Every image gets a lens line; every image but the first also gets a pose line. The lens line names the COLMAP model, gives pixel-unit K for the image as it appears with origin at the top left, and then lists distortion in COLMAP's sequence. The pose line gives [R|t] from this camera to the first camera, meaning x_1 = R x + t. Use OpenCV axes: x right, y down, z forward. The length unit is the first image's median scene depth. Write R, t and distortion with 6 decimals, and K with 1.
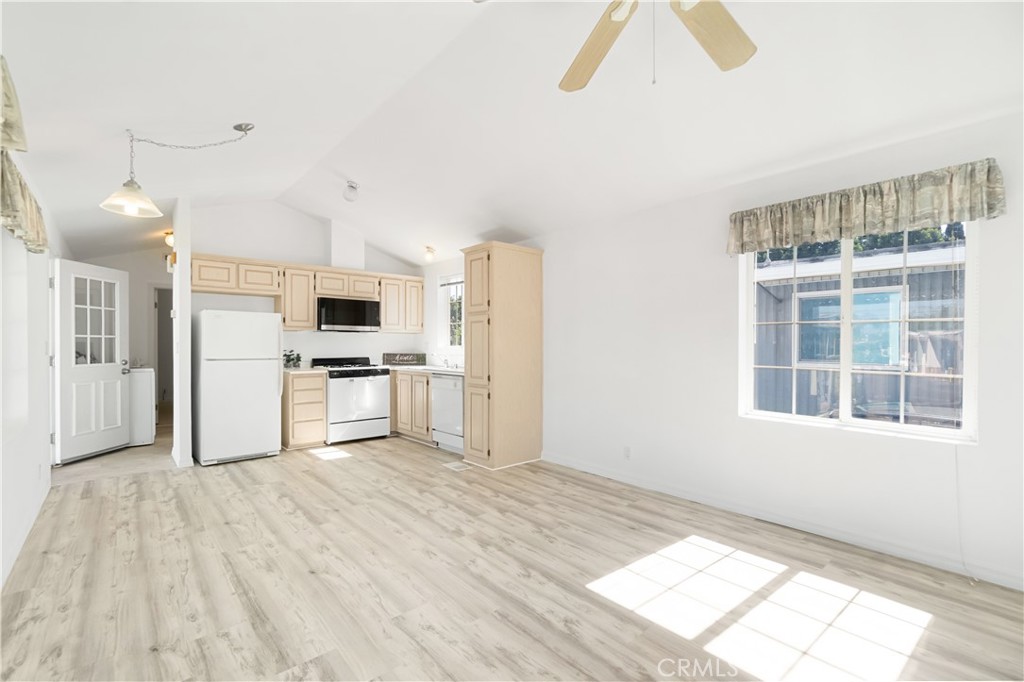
lens RADIAL K [[448.3, 0, 509.3], [0, 448.3, 345.0], [0, 0, 1]] dist [0.000351, 0.000815]
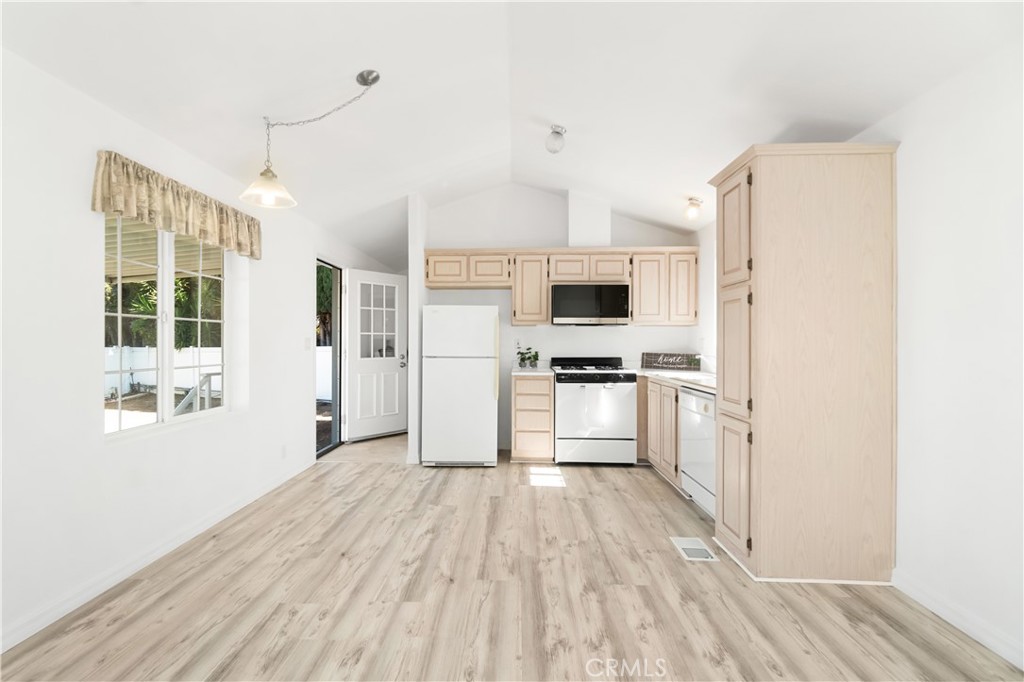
lens RADIAL K [[448.3, 0, 505.9], [0, 448.3, 339.4], [0, 0, 1]] dist [0.000351, 0.000815]
pose [[0.721333, -0.001206, -0.692587, 0.114722], [-0.002767, 0.999985, -0.004623, -0.000469], [0.692583, 0.005251, 0.721319, 0.408914]]
